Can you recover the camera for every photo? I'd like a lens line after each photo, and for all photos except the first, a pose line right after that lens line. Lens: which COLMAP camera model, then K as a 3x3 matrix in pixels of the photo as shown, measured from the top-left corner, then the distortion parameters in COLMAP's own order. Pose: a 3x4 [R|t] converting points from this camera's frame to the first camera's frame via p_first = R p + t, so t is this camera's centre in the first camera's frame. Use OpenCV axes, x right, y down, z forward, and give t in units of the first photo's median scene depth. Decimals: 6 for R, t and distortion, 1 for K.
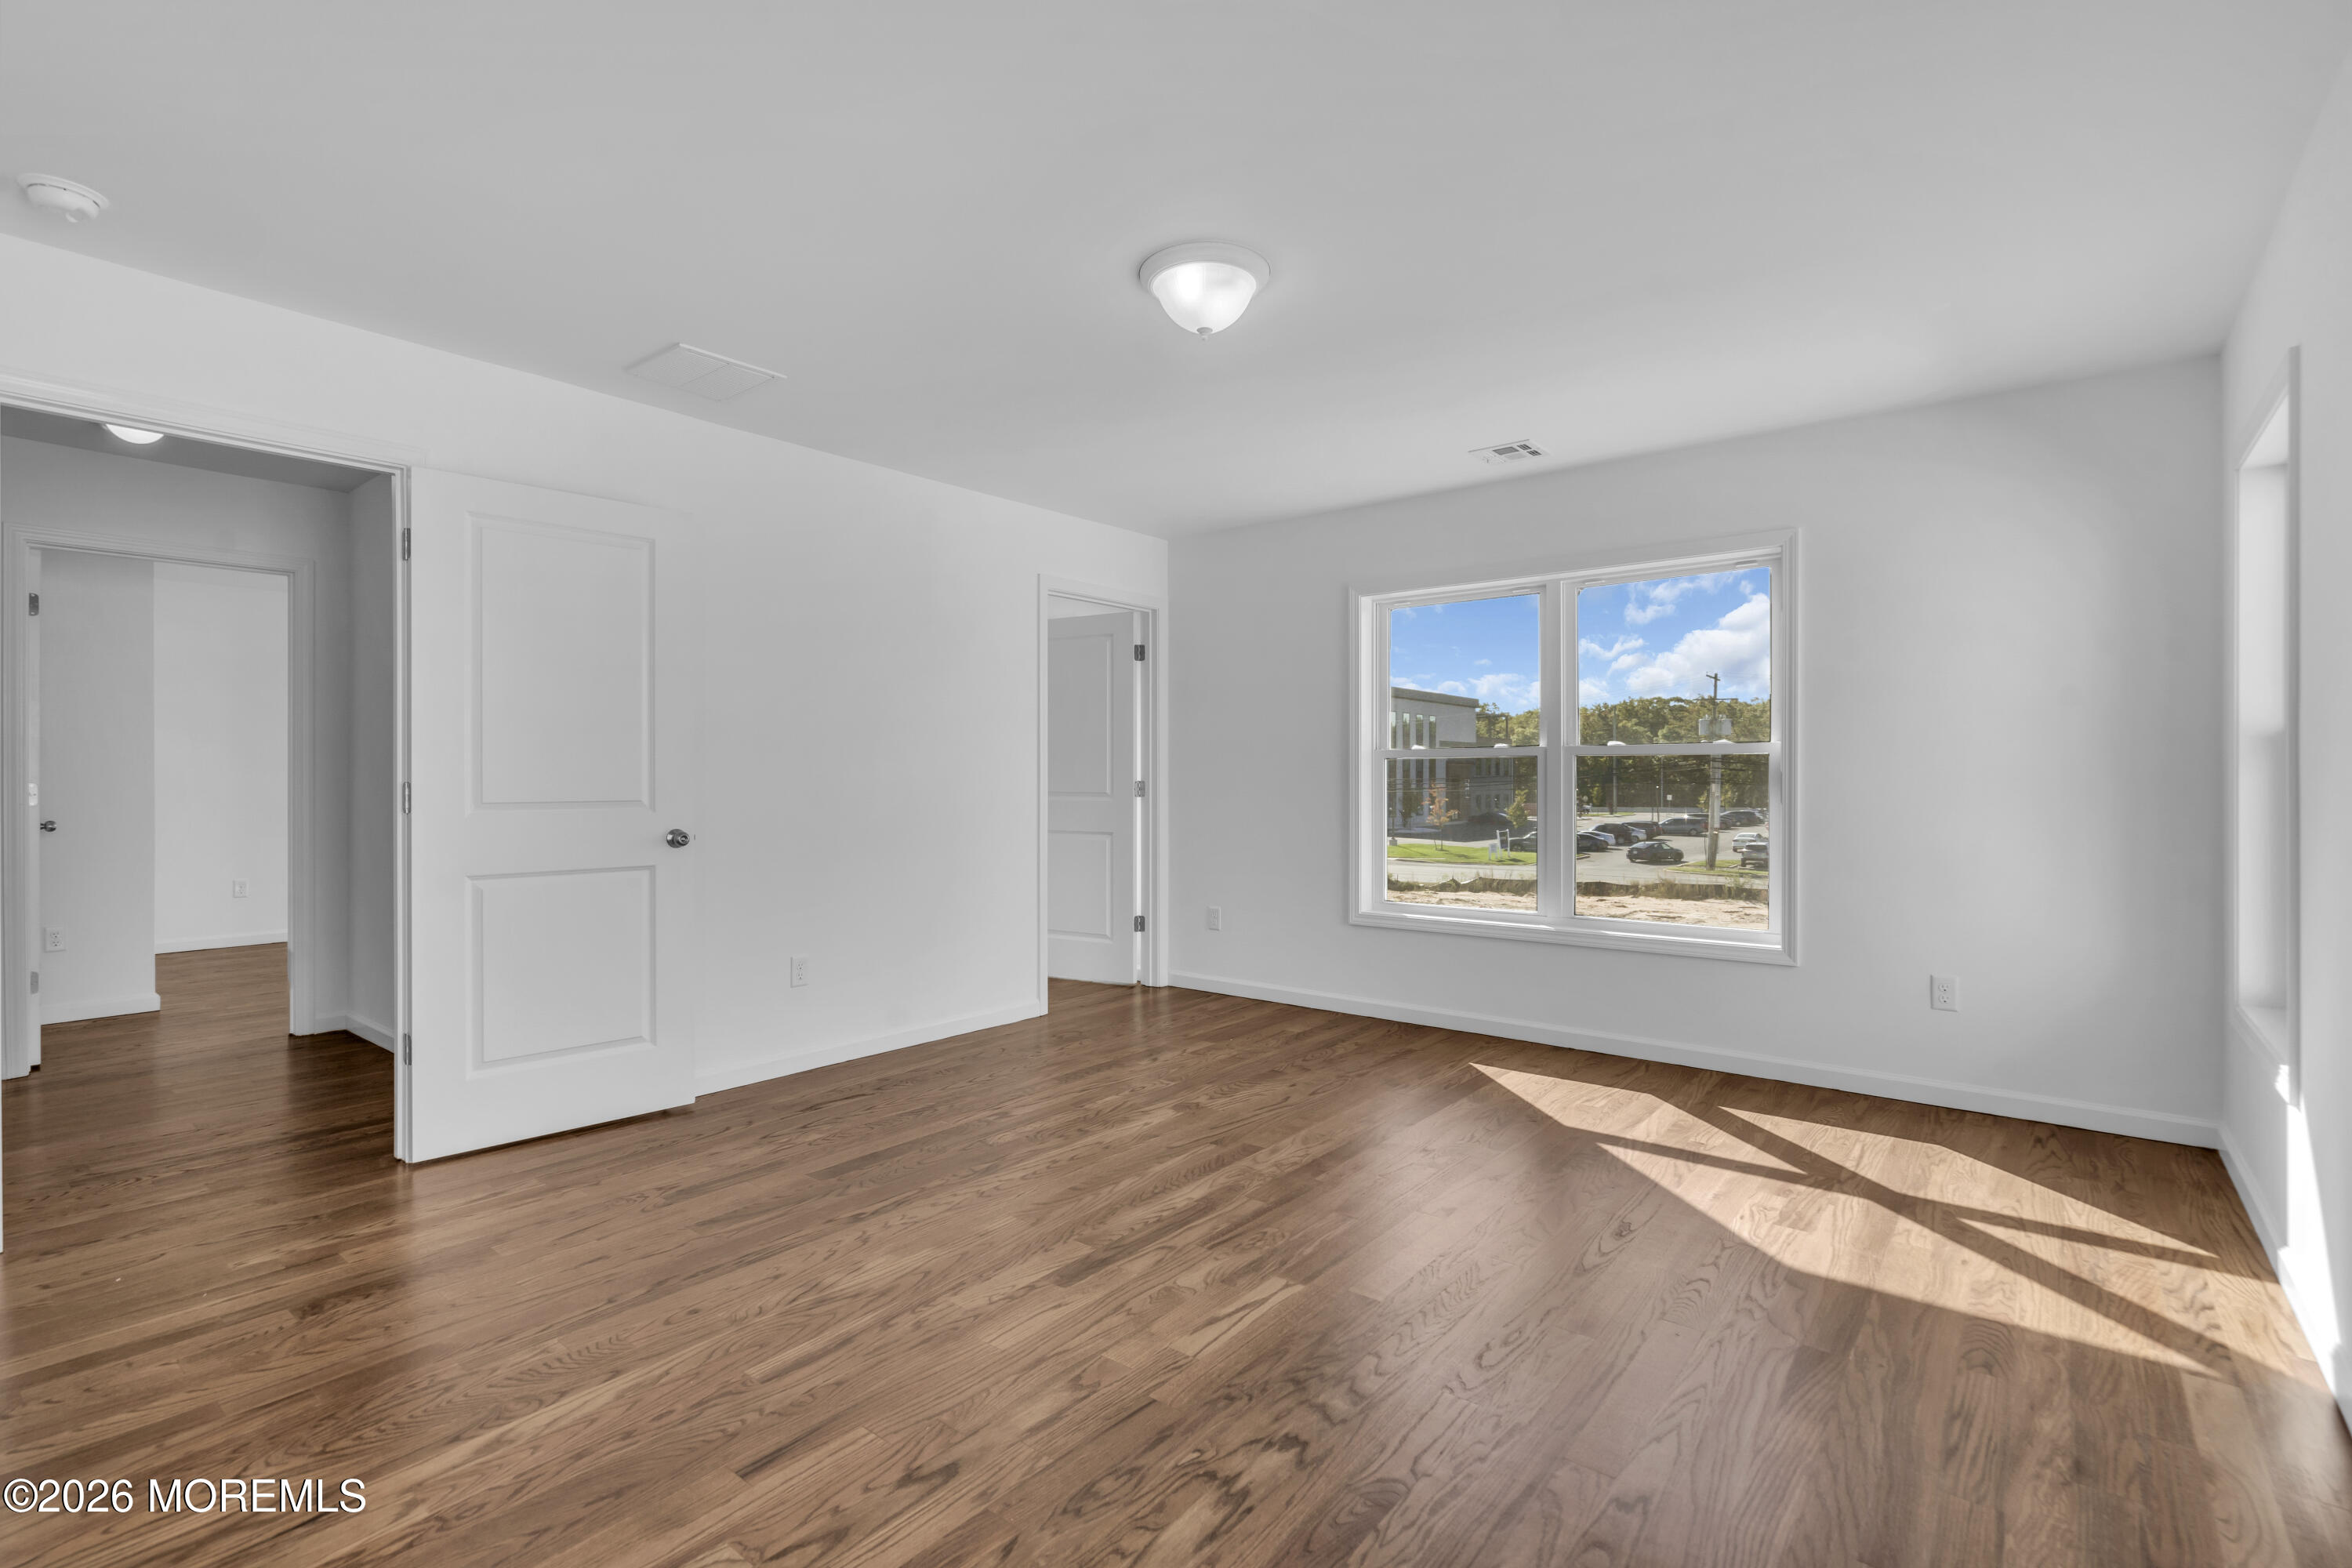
lens RADIAL K [[1086.3, 0, 1176.0], [0, 1086.3, 784.0], [0, 0, 1]] dist [0.000508, -0.000315]
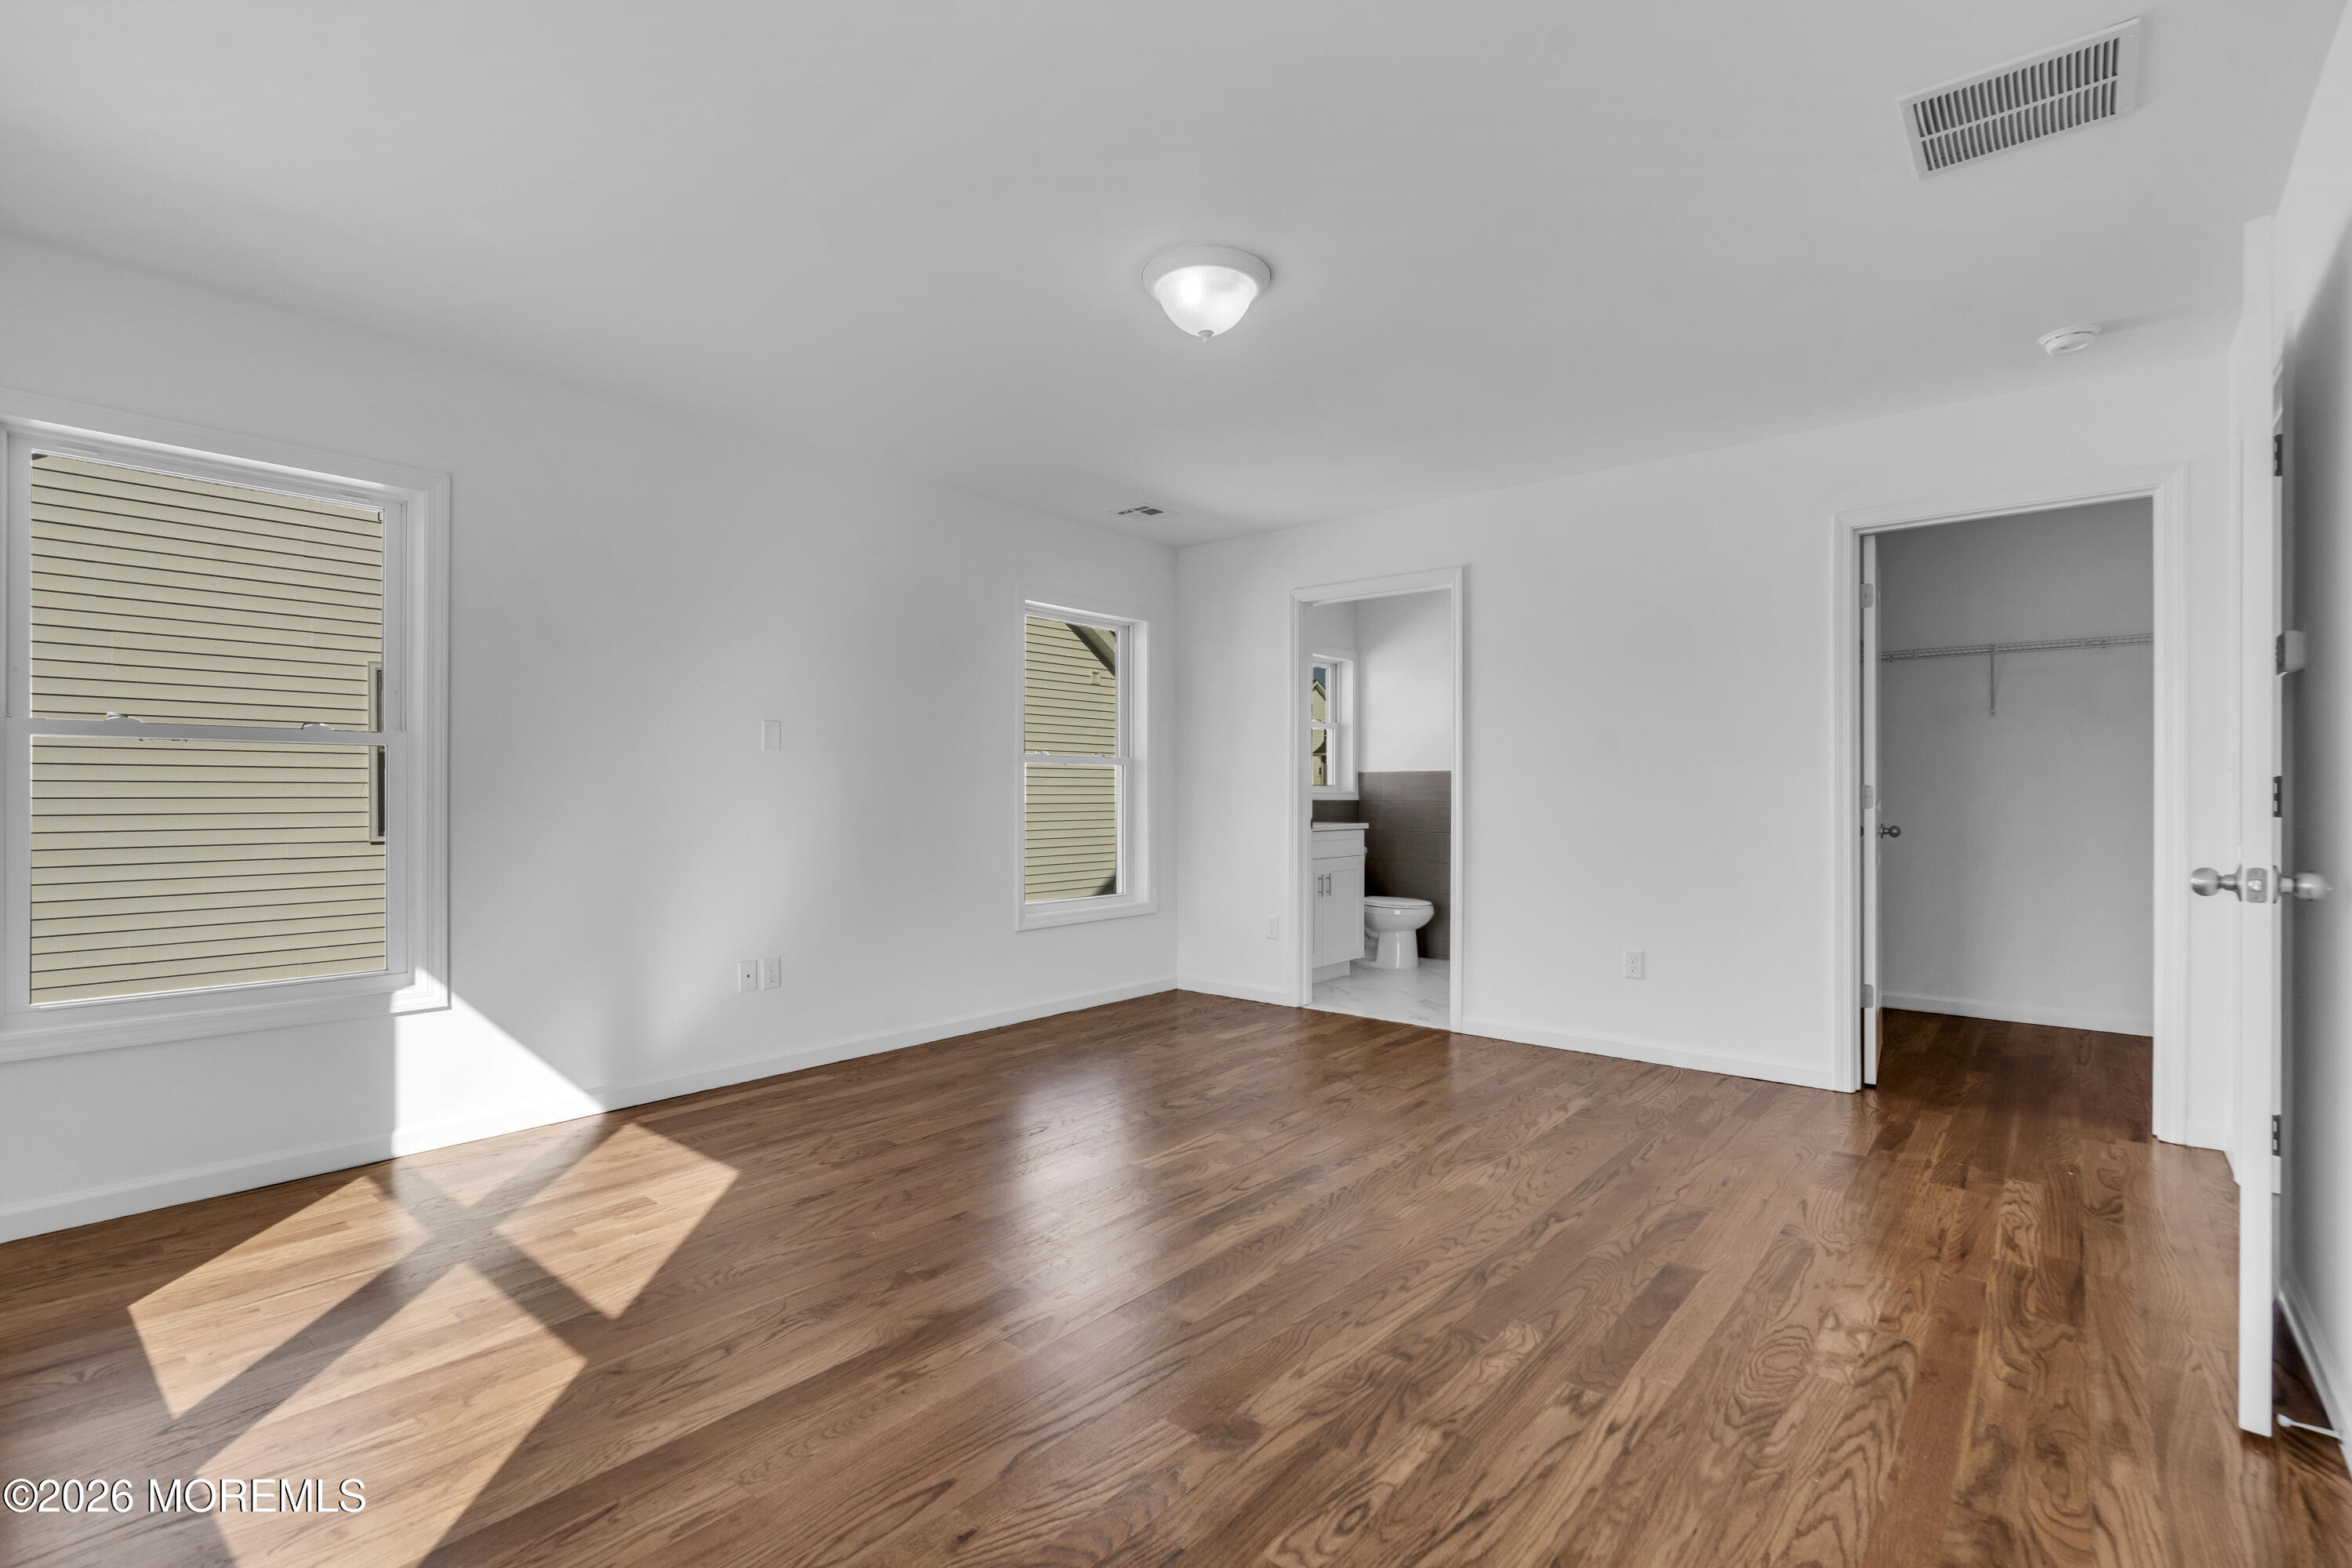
lens RADIAL K [[1086.3, 0, 1176.0], [0, 1086.3, 784.0], [0, 0, 1]] dist [0.000508, -0.000315]
pose [[-0.999811, 0.001211, 0.019399, 0.032167], [0.001169, 0.999997, -0.002215, 0.005349], [-0.019402, -0.002192, -0.999809, 1.917047]]
